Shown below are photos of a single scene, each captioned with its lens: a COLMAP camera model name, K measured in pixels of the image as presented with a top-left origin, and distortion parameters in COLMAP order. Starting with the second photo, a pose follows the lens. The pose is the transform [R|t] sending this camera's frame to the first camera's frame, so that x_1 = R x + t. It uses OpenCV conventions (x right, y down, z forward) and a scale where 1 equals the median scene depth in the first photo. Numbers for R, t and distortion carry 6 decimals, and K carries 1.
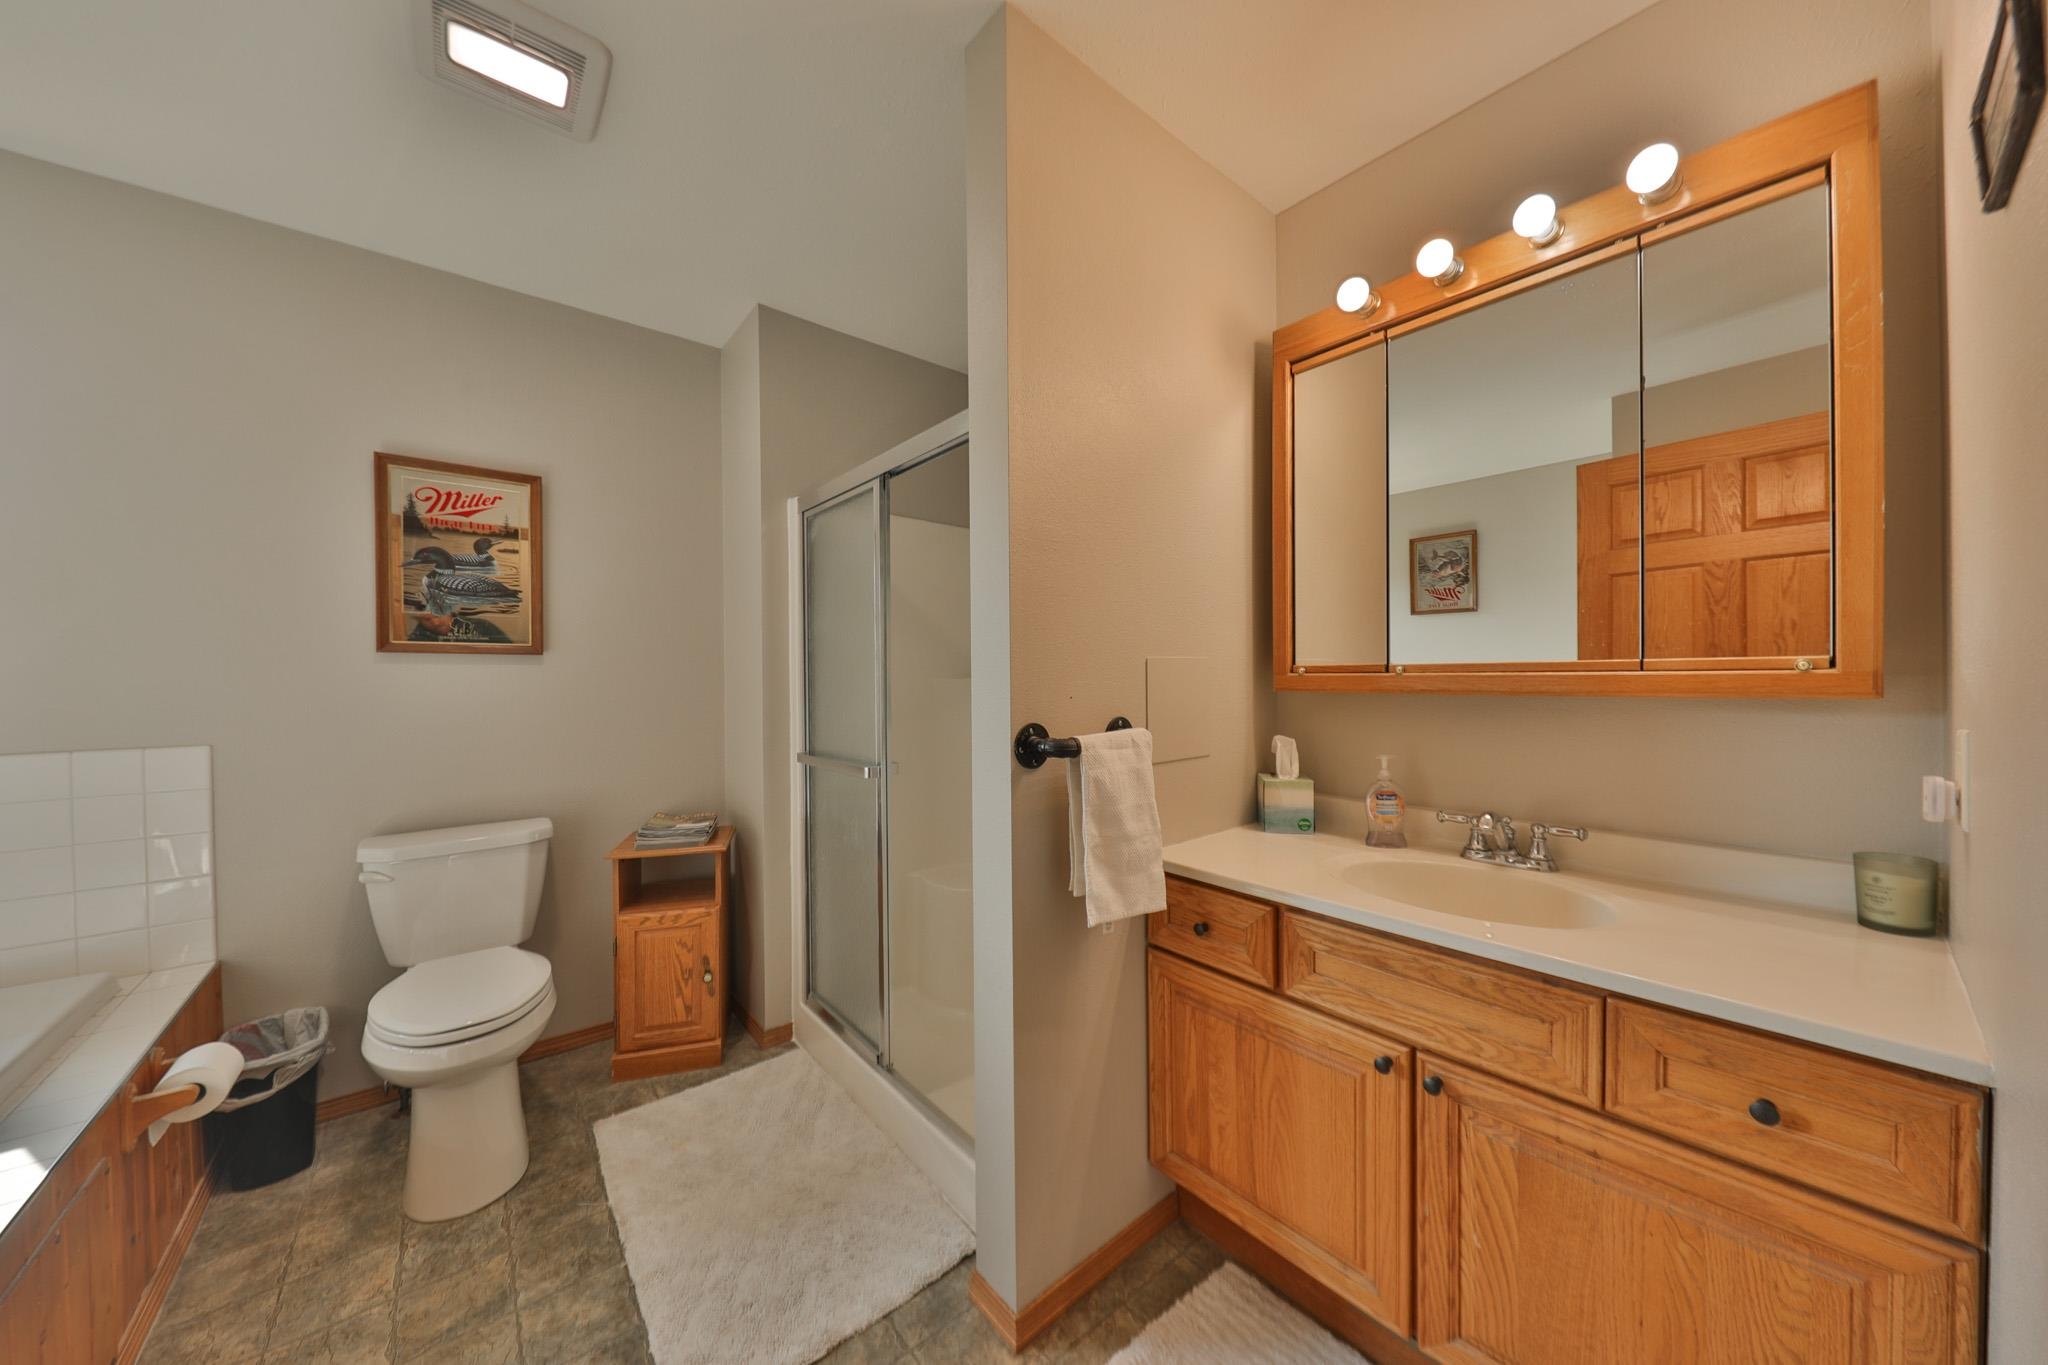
lens RADIAL K [[676.5, 0, 1029.4], [0, 676.5, 678.5], [0, 0, 1]] dist [-0.009293, -0.000518]
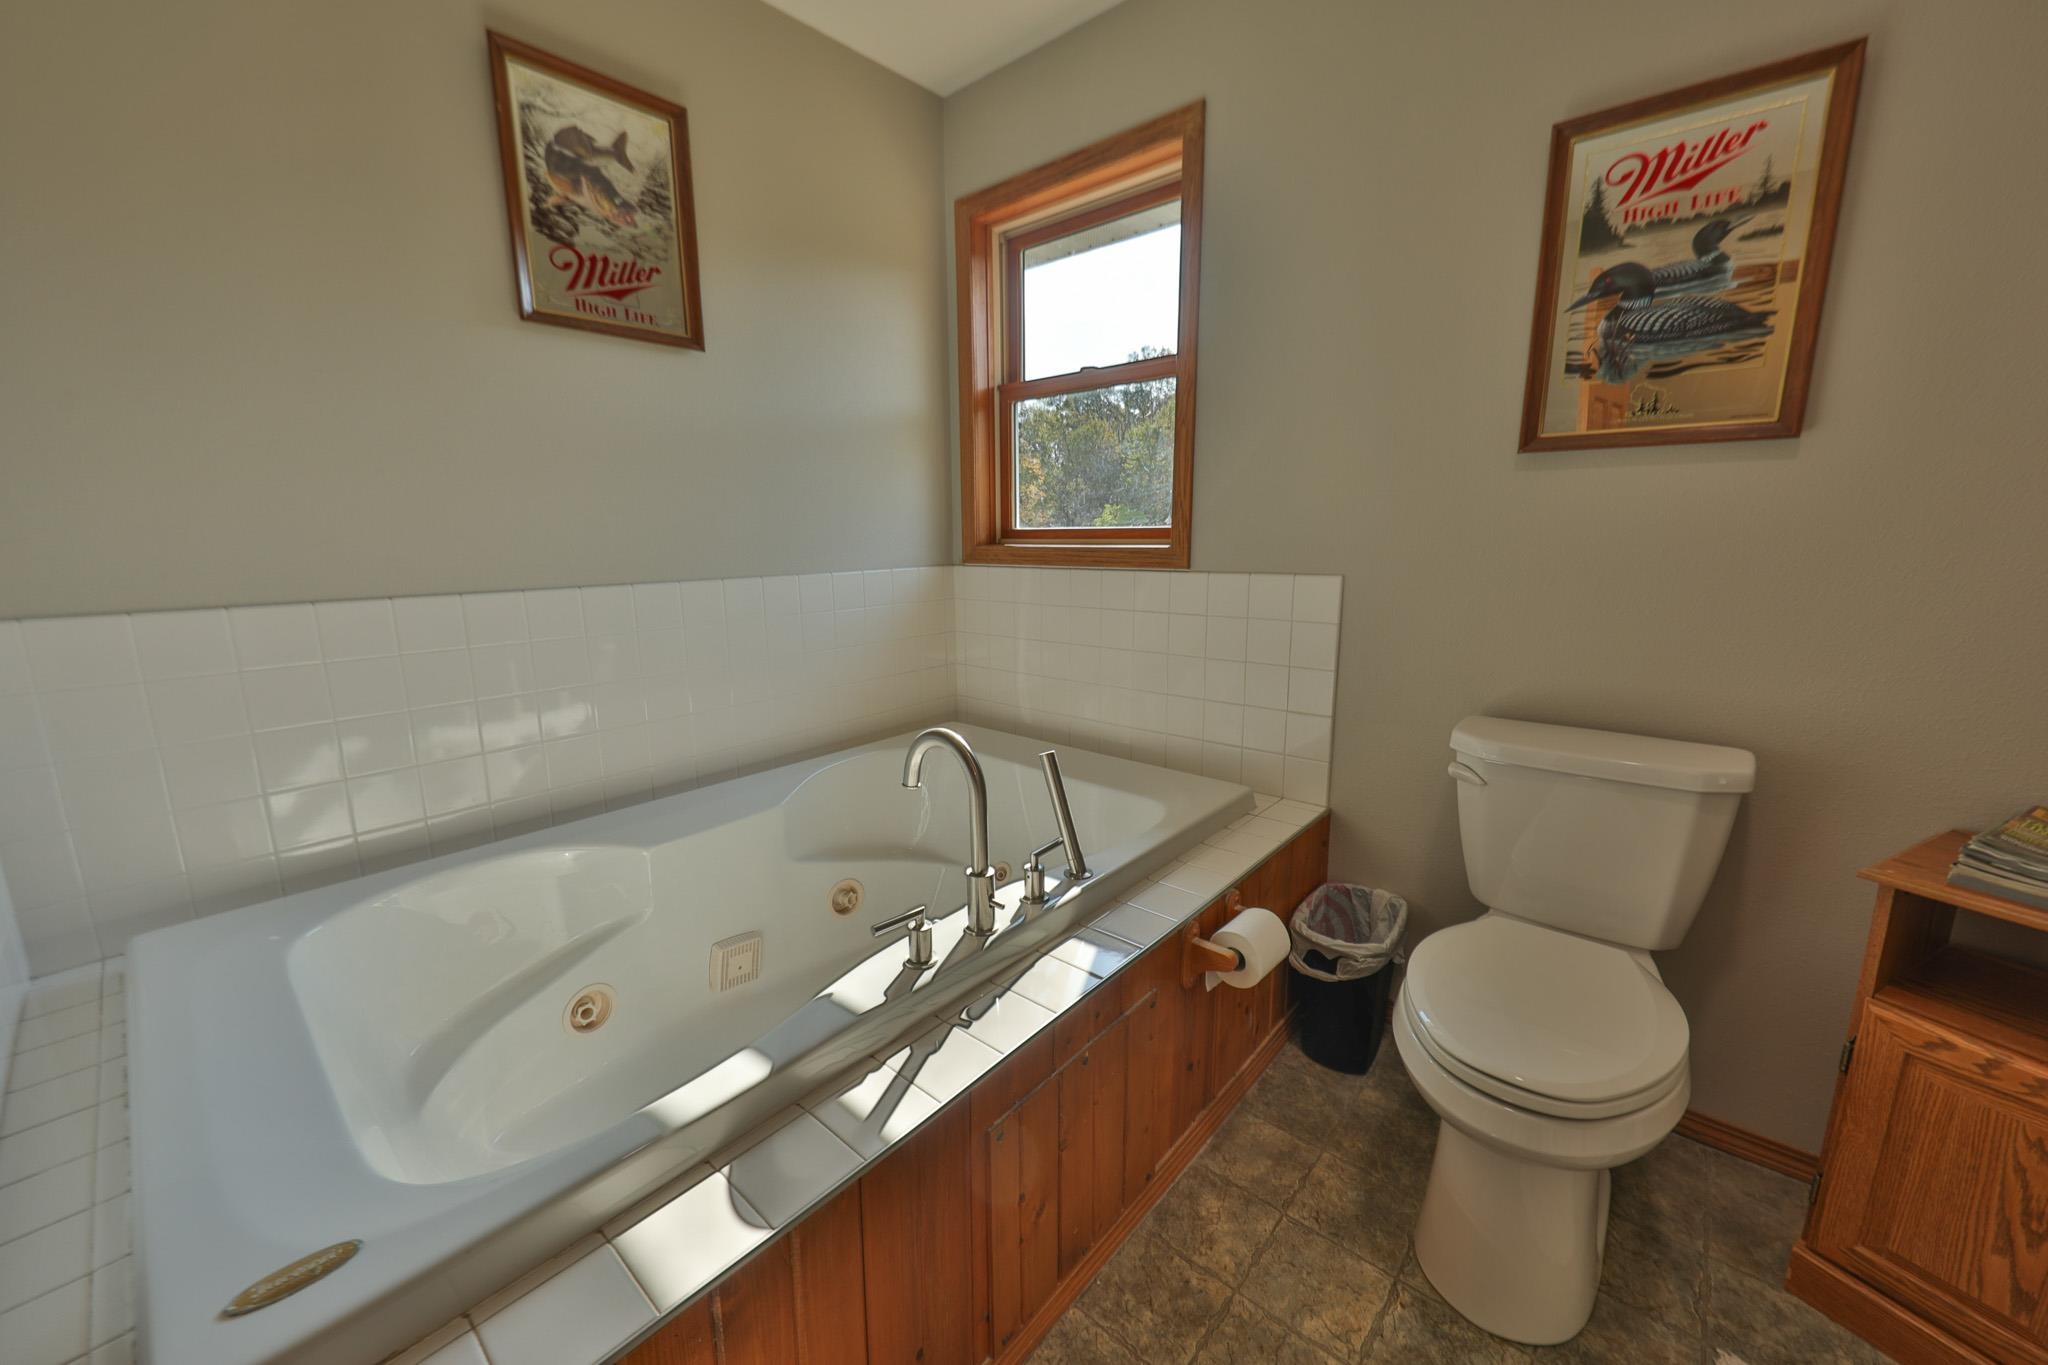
lens RADIAL K [[779.8, 0, 1026.4], [0, 779.8, 670.4], [0, 0, 1]] dist [0.004090, -0.002124]
pose [[0.147444, 0.192831, -0.970091, -0.230617], [-0.000637, 0.980829, 0.194869, 0.022533], [0.989070, -0.028114, 0.144740, 0.374725]]
